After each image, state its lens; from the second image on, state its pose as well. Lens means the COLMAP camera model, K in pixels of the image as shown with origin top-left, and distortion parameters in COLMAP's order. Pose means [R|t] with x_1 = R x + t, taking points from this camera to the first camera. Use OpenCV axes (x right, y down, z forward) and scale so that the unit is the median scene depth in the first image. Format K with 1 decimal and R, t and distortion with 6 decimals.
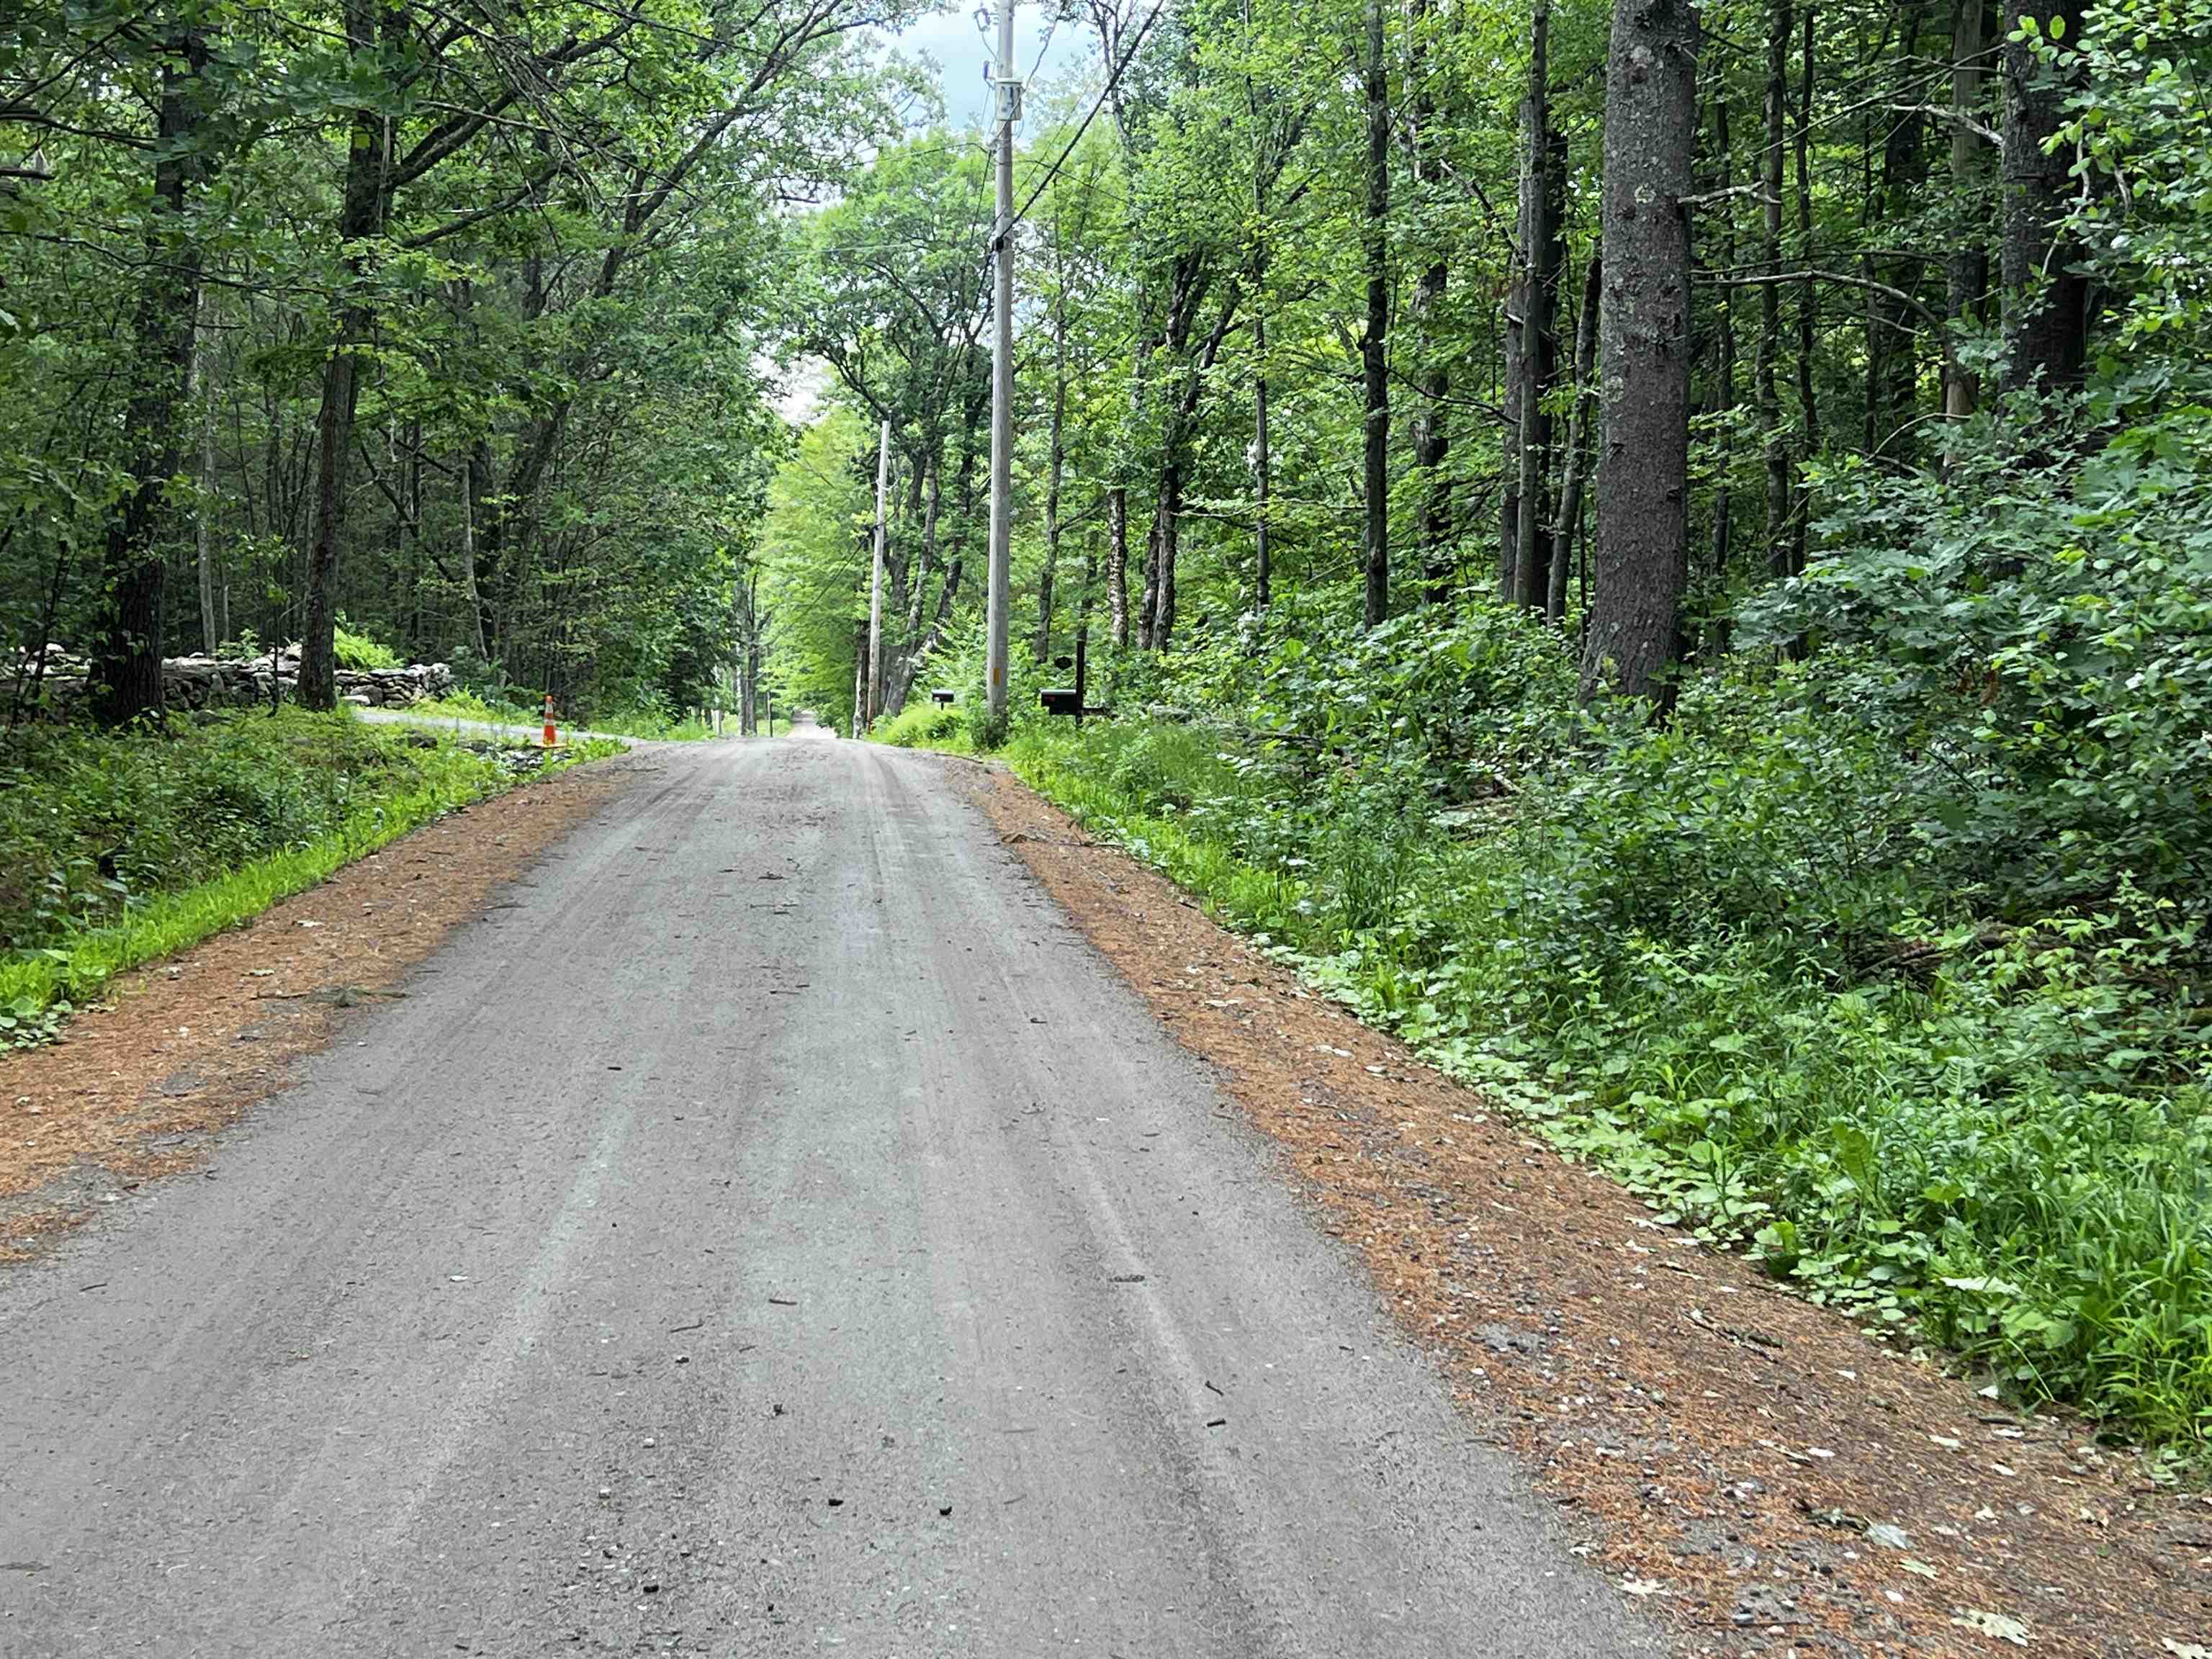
lens RADIAL K [[3117.1, 0, 1106.0], [0, 3117.1, 829.5], [0, 0, 1]] dist [0.022448, -0.069323]
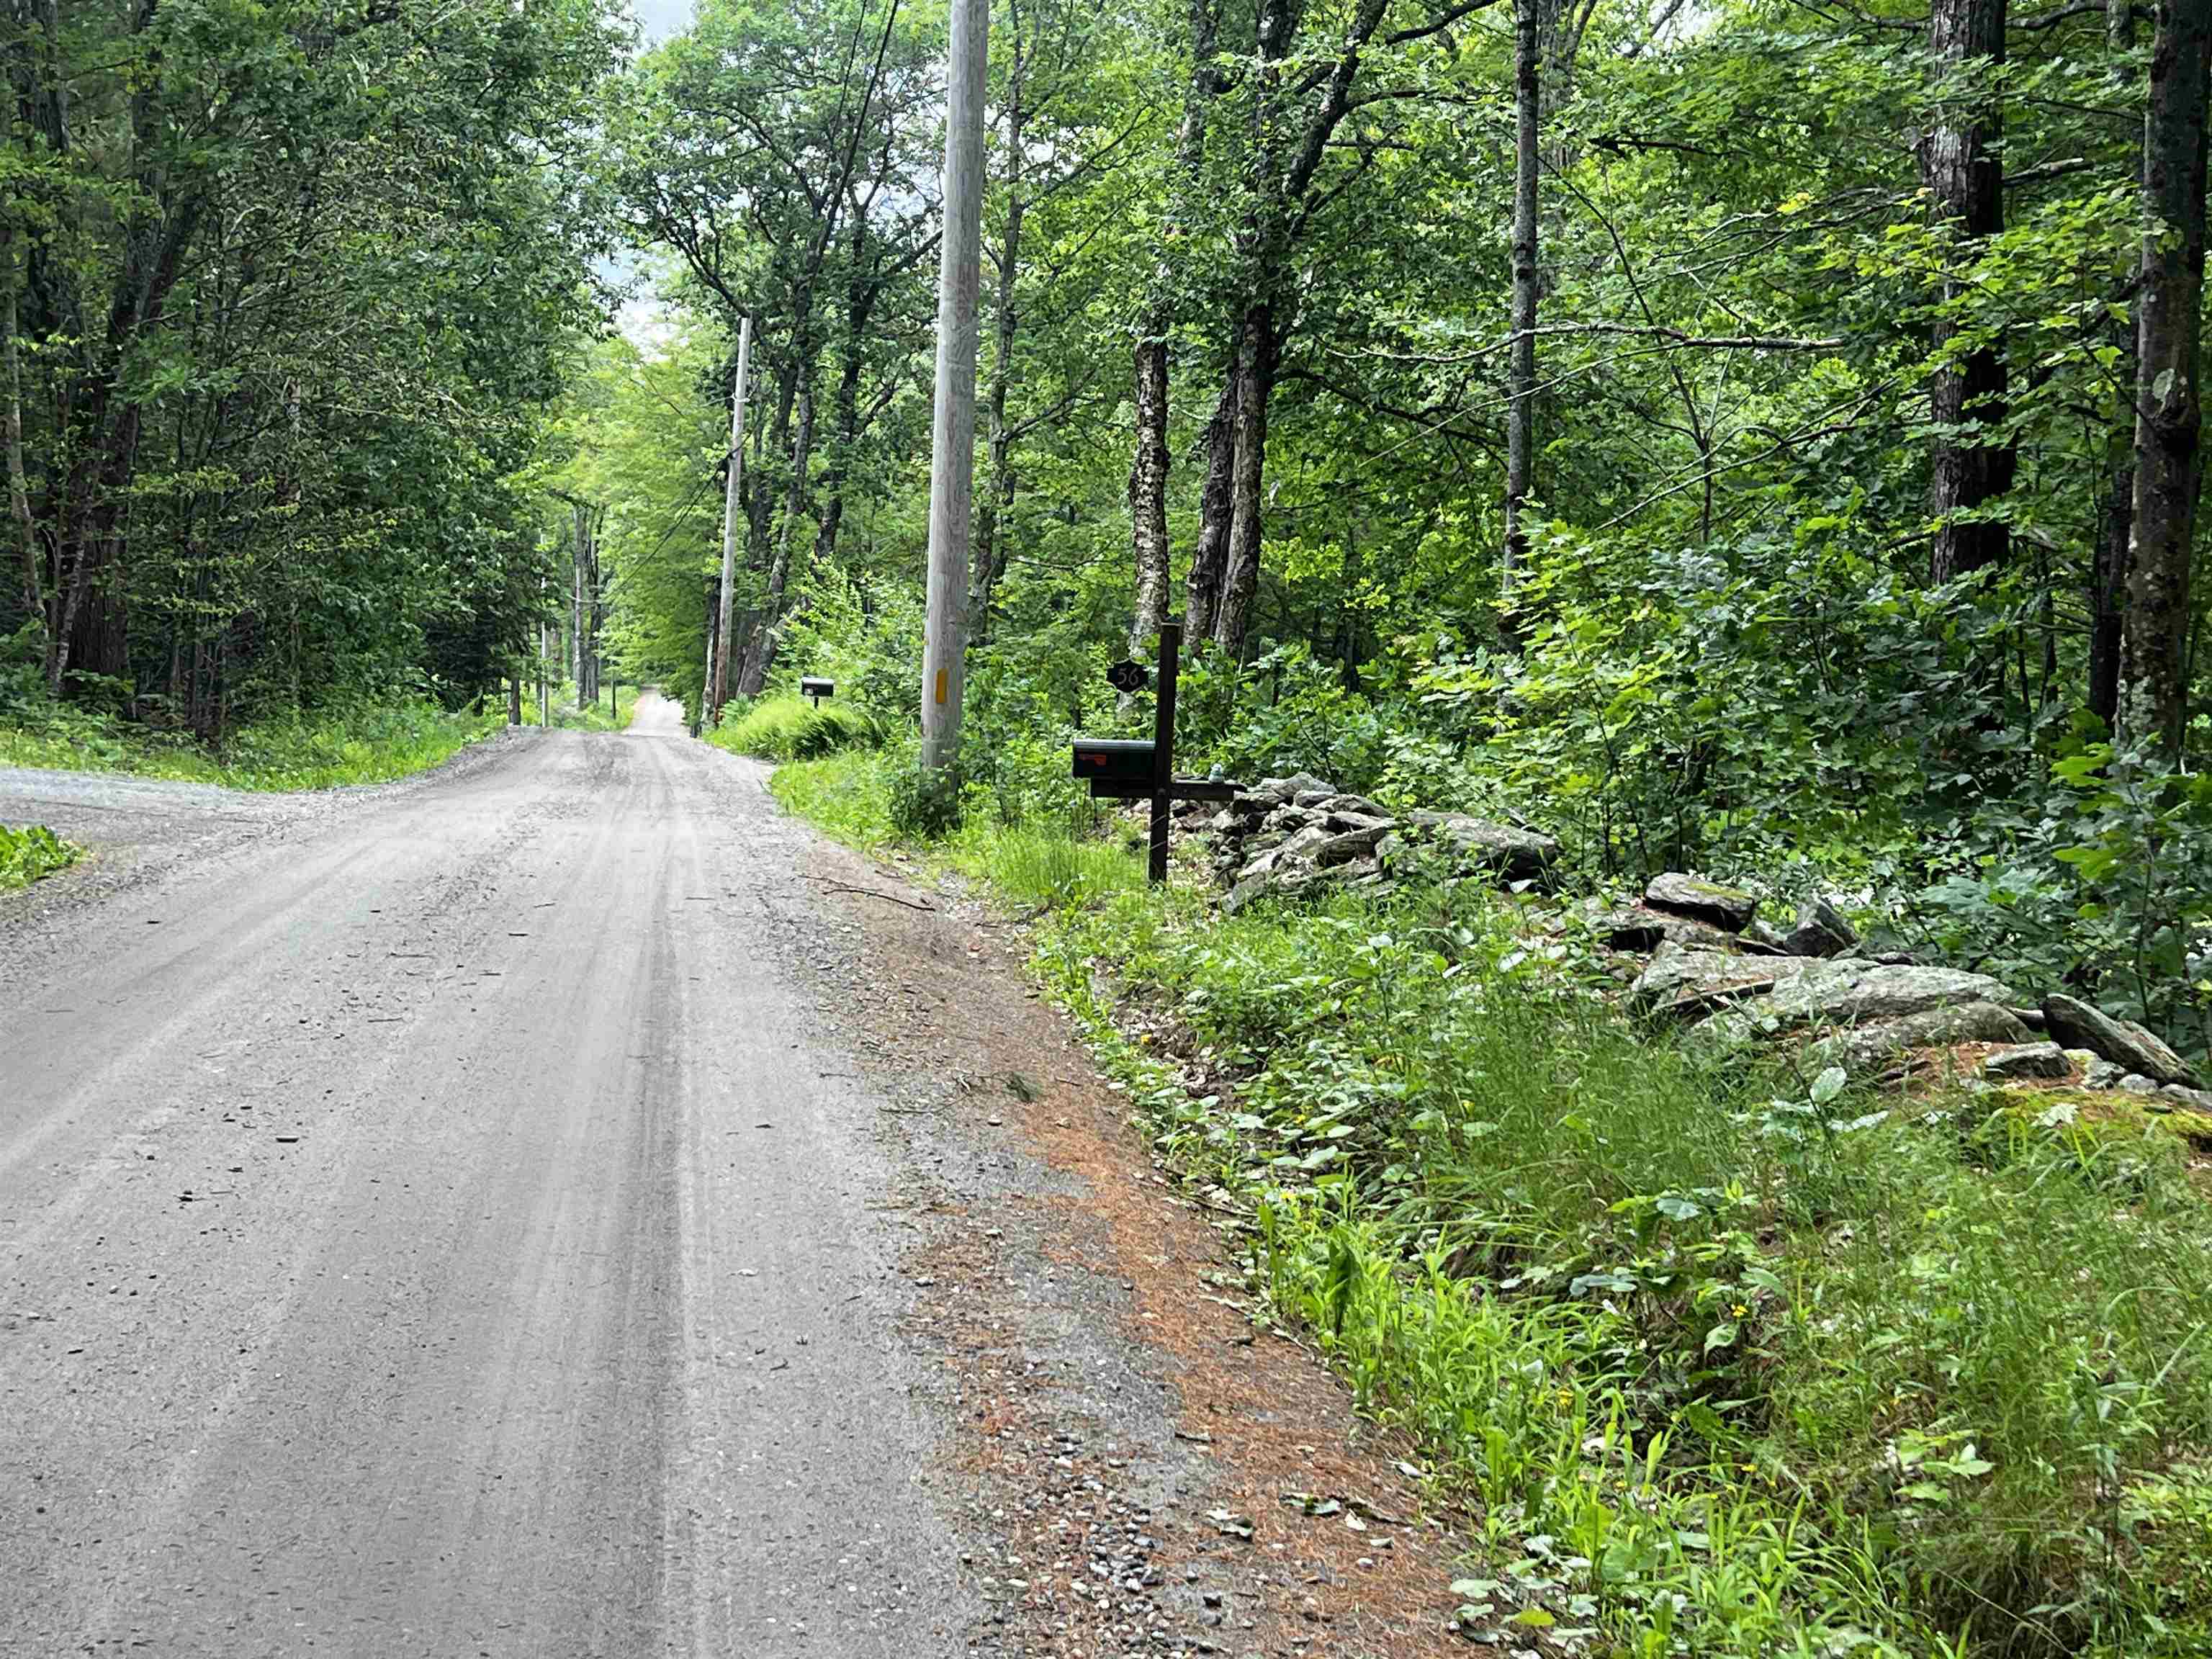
lens RADIAL K [[3117.1, 0, 1106.0], [0, 3117.1, 829.5], [0, 0, 1]] dist [0.022448, -0.069323]
pose [[0.998800, 0.019720, 0.044832, -0.013112], [-0.020195, 0.999745, 0.010150, -0.013683], [-0.044620, -0.011043, 0.998943, 0.214293]]
